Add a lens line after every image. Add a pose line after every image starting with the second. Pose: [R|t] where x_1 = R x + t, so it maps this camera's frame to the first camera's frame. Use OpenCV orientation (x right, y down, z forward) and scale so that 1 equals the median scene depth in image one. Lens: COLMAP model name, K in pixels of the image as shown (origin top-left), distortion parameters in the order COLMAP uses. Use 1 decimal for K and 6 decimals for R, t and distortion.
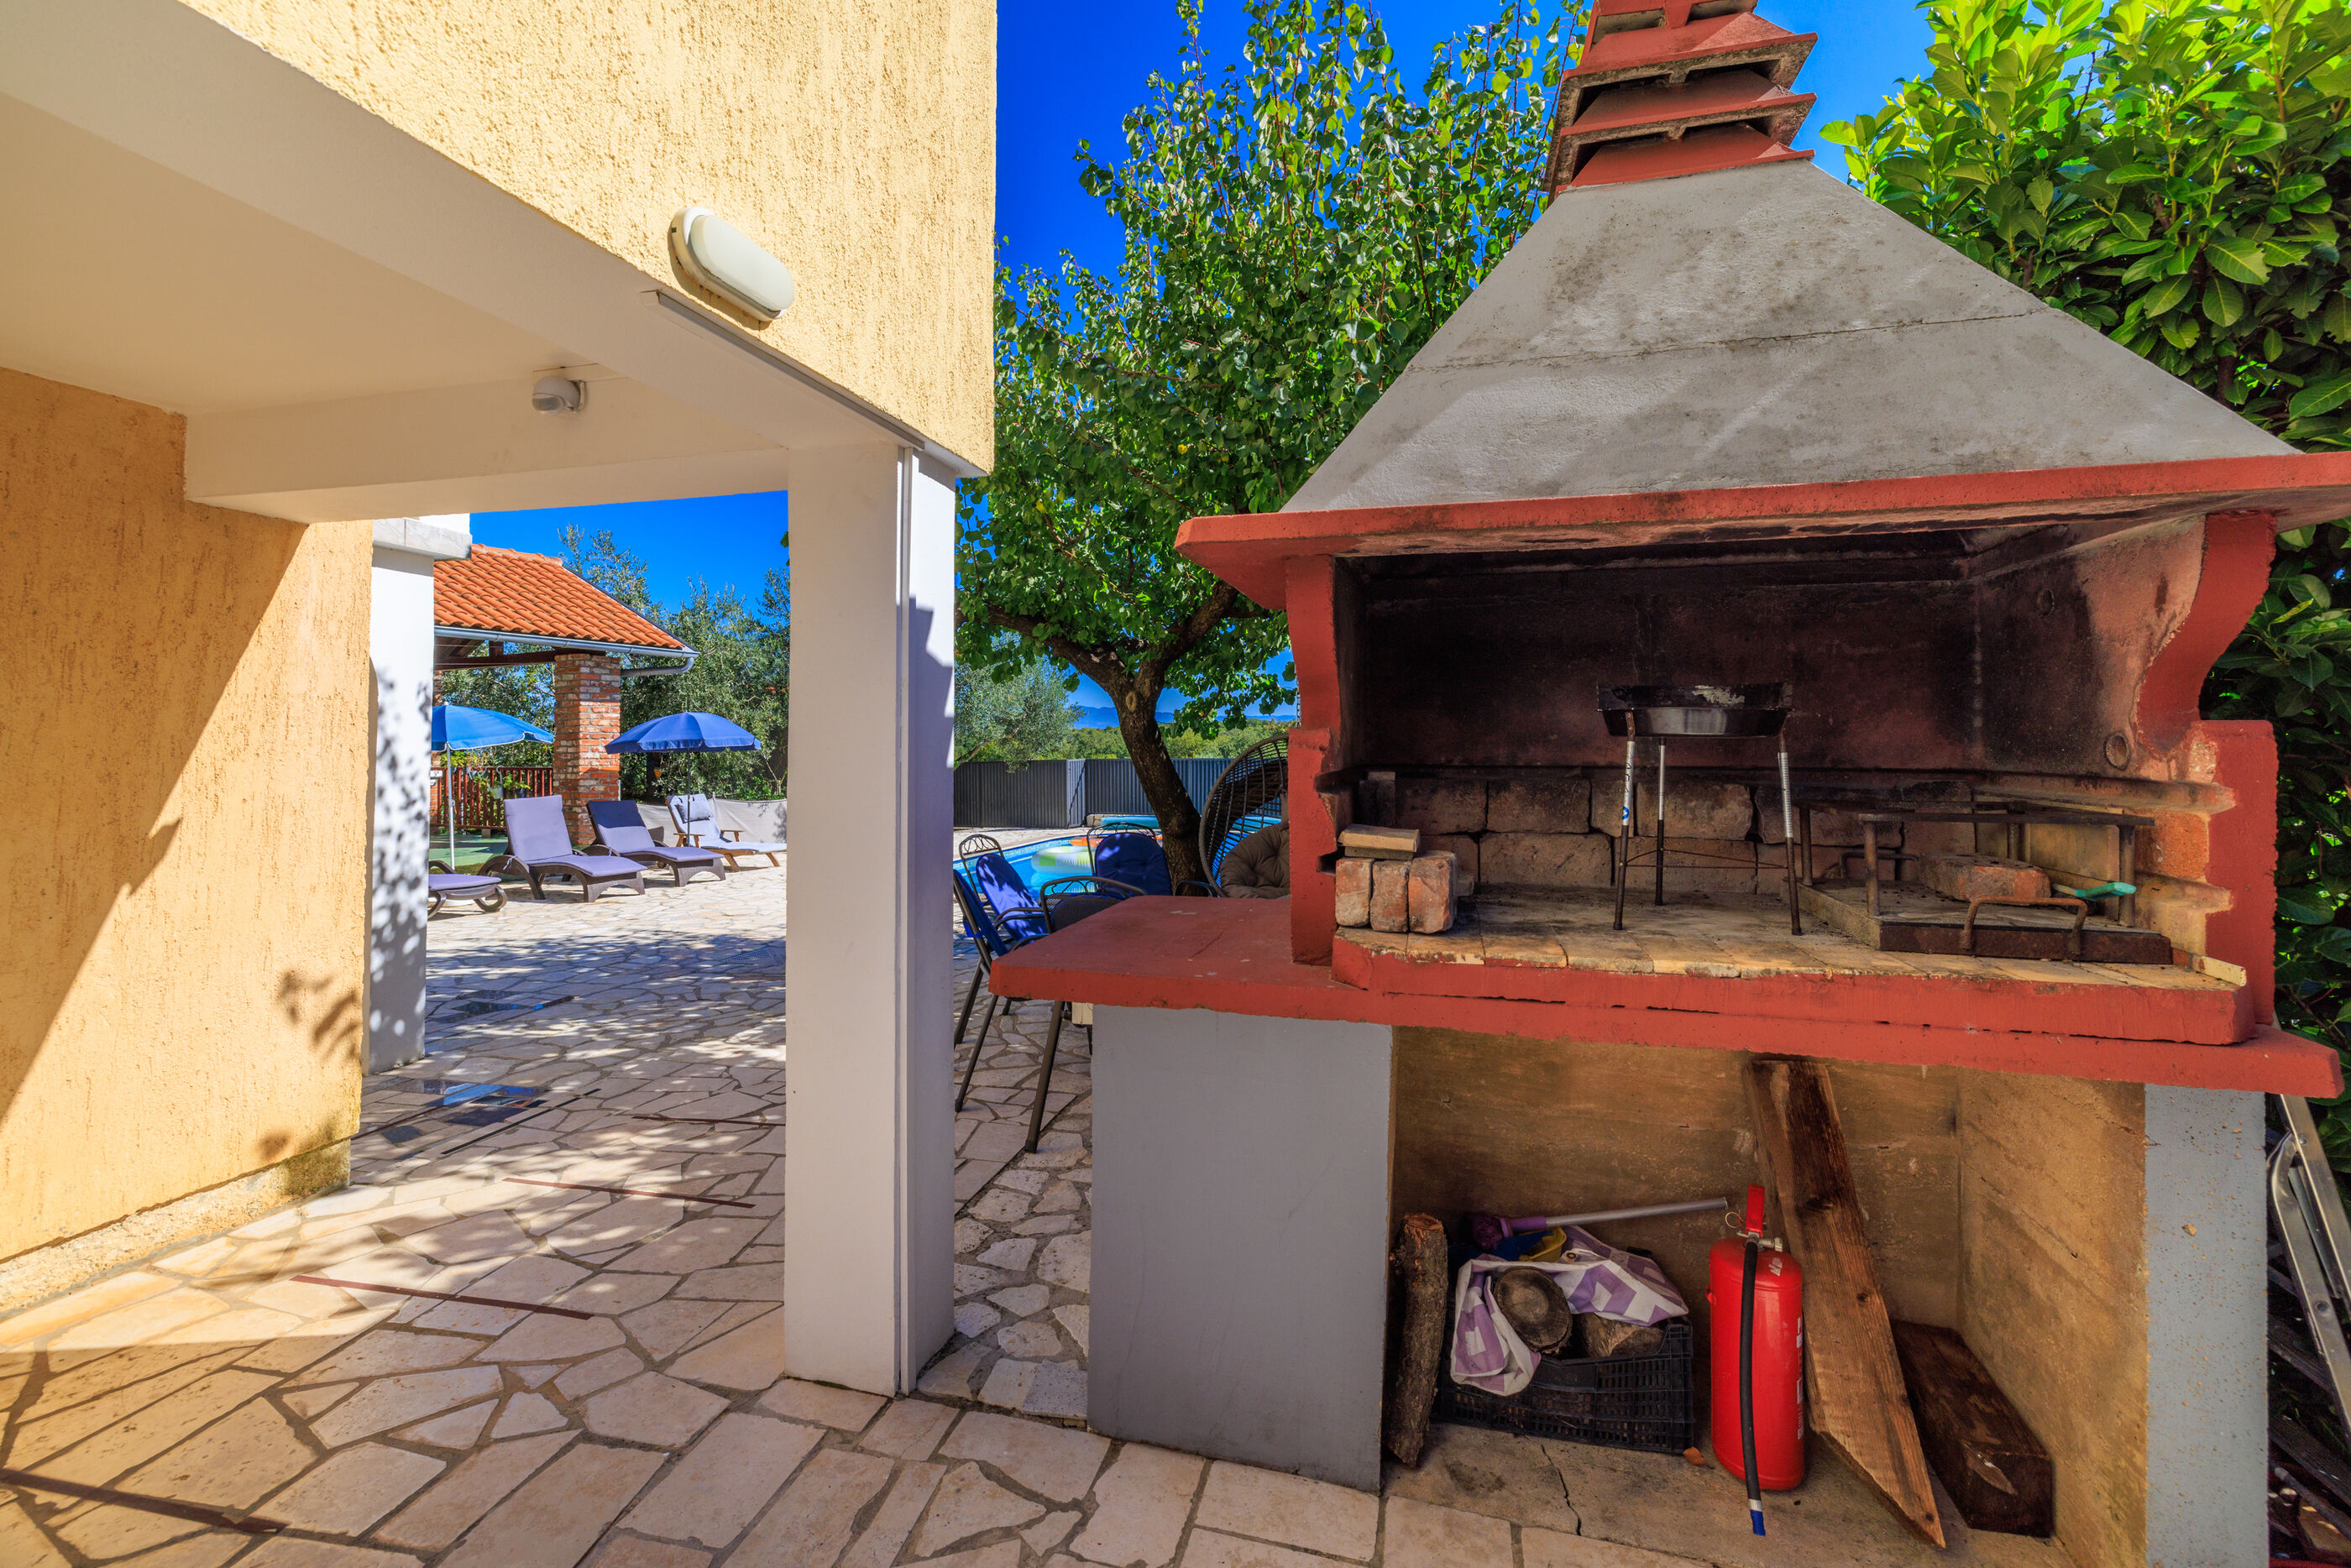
lens RADIAL K [[968.0, 0, 1125.0], [0, 968.0, 750.1], [0, 0, 1]] dist [0.000465, 0.000005]
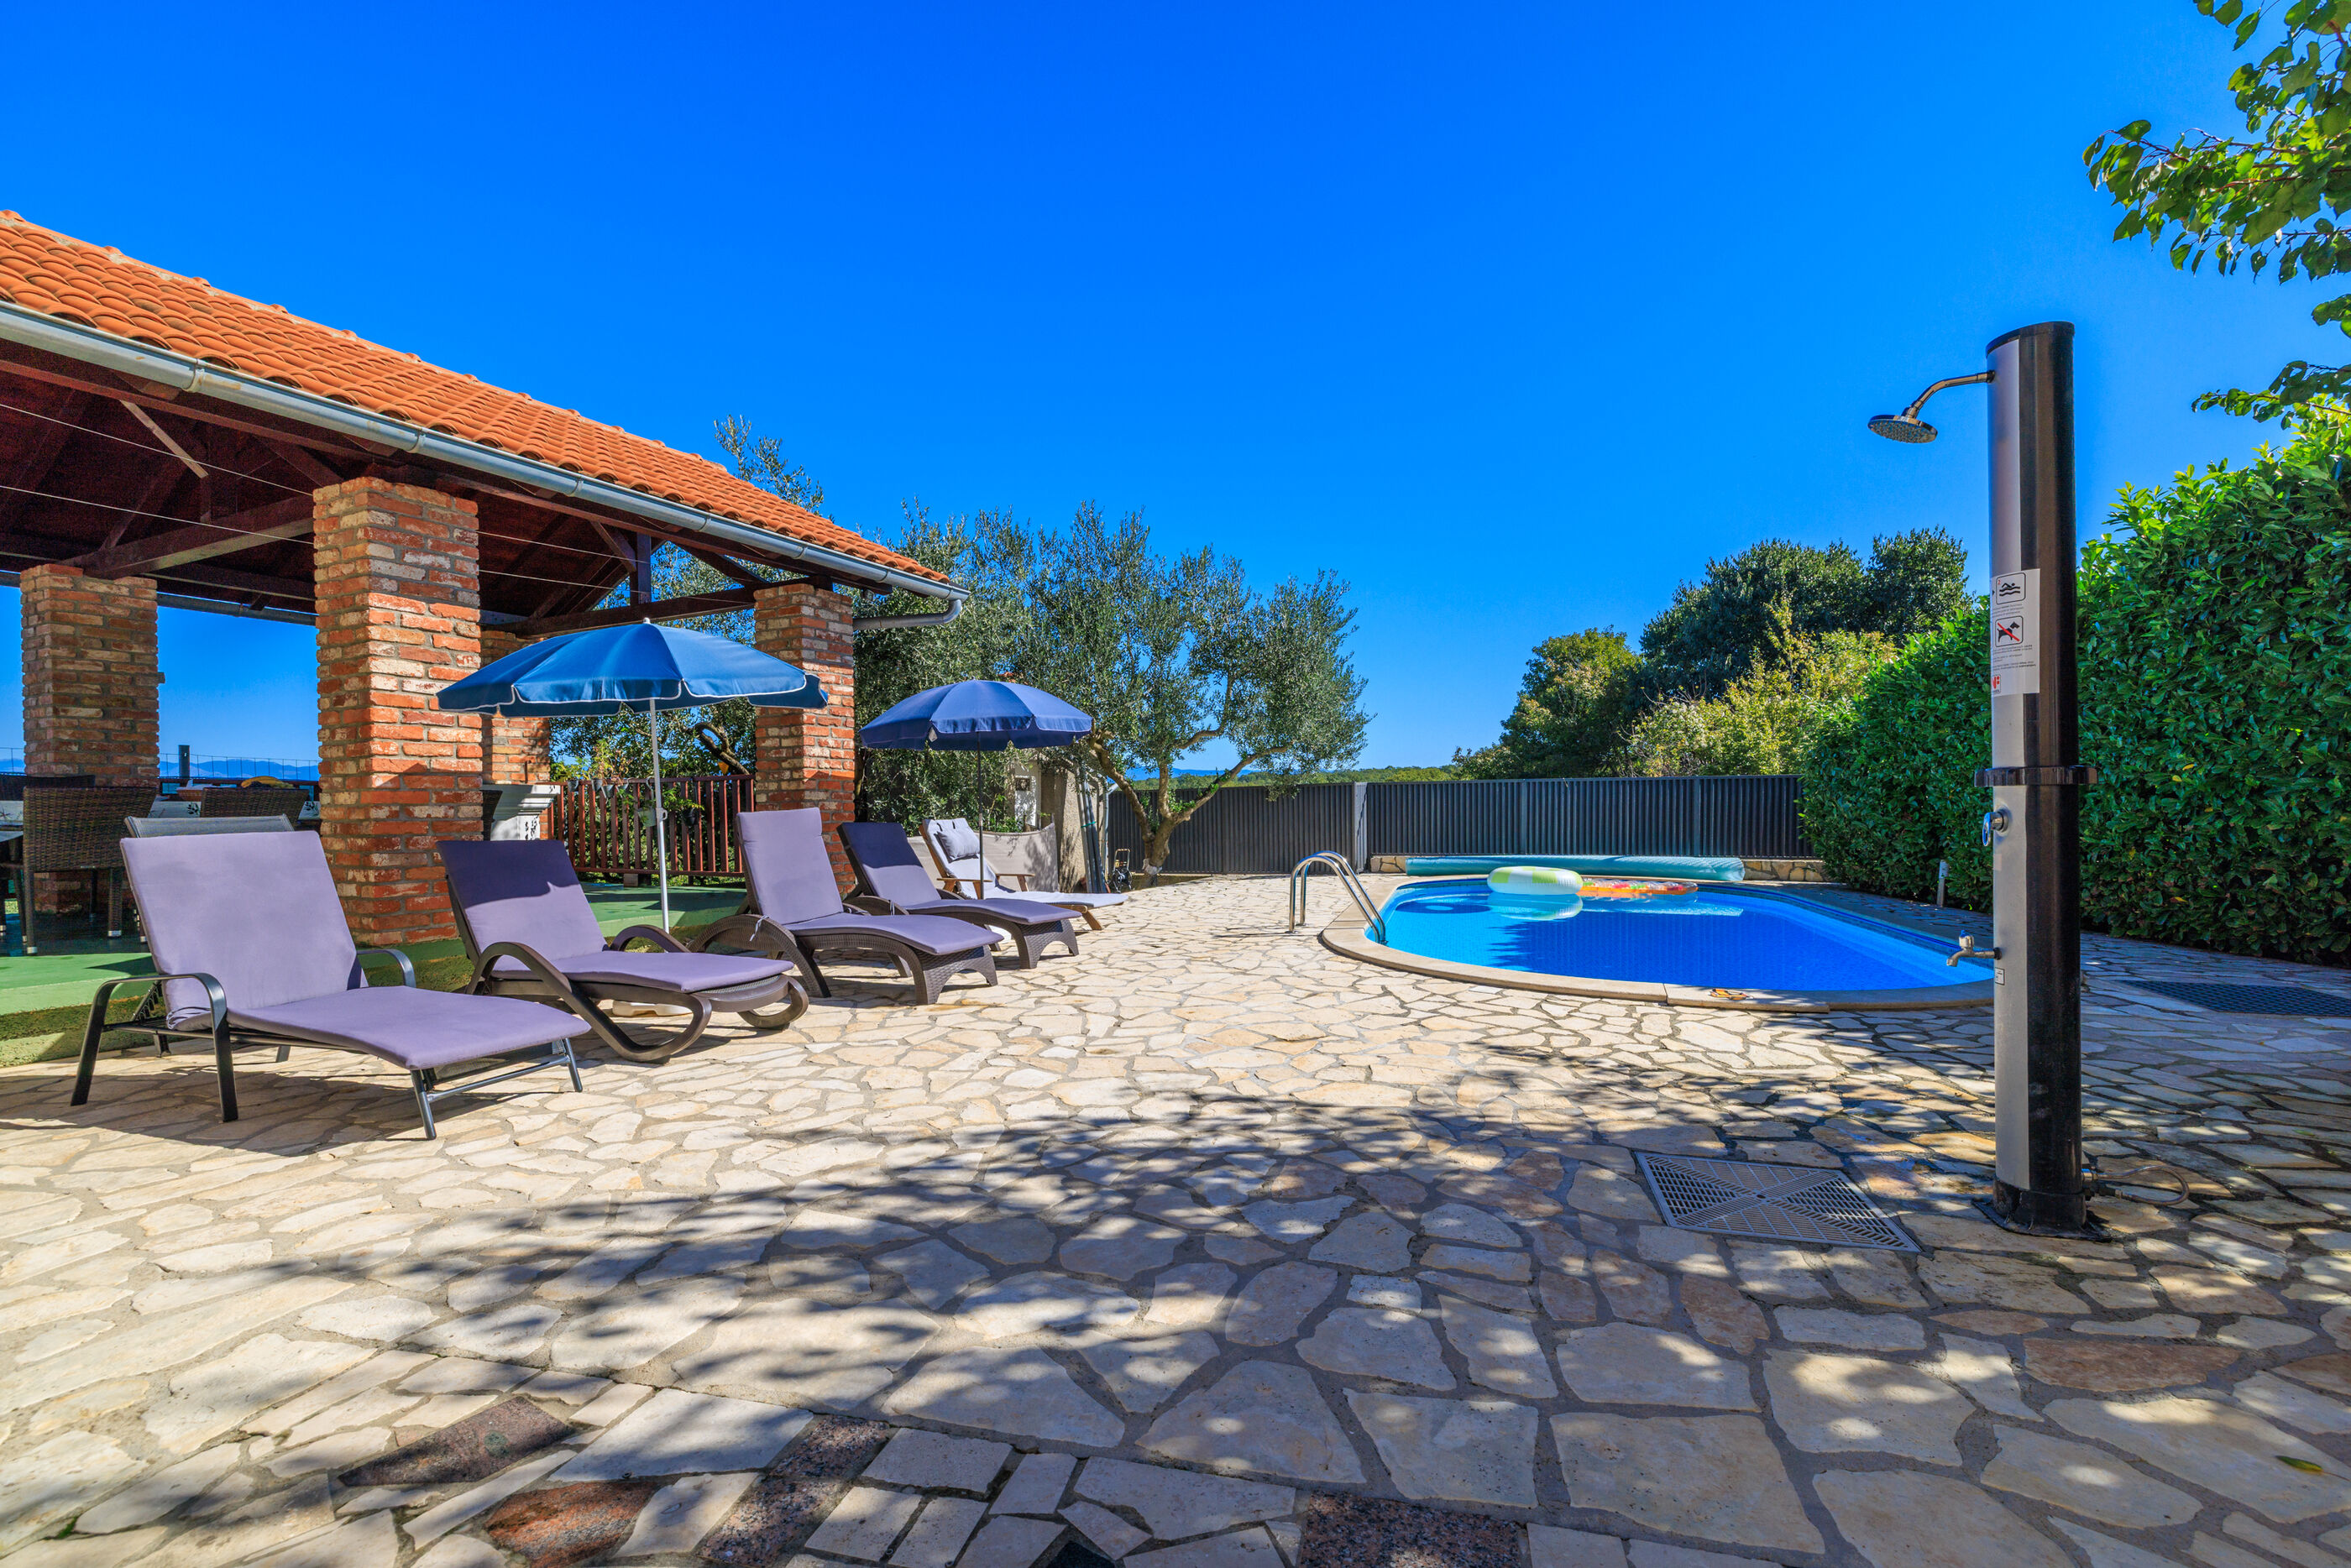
lens RADIAL K [[984.6, 0, 1173.6], [0, 984.6, 816.2], [0, 0, 1]] dist [0.002099, 0.000292]
pose [[0.999510, -0.002197, 0.031228, -0.795200], [0.001779, 0.999908, 0.013413, 0.089804], [-0.031255, -0.013351, 0.999422, 0.847019]]
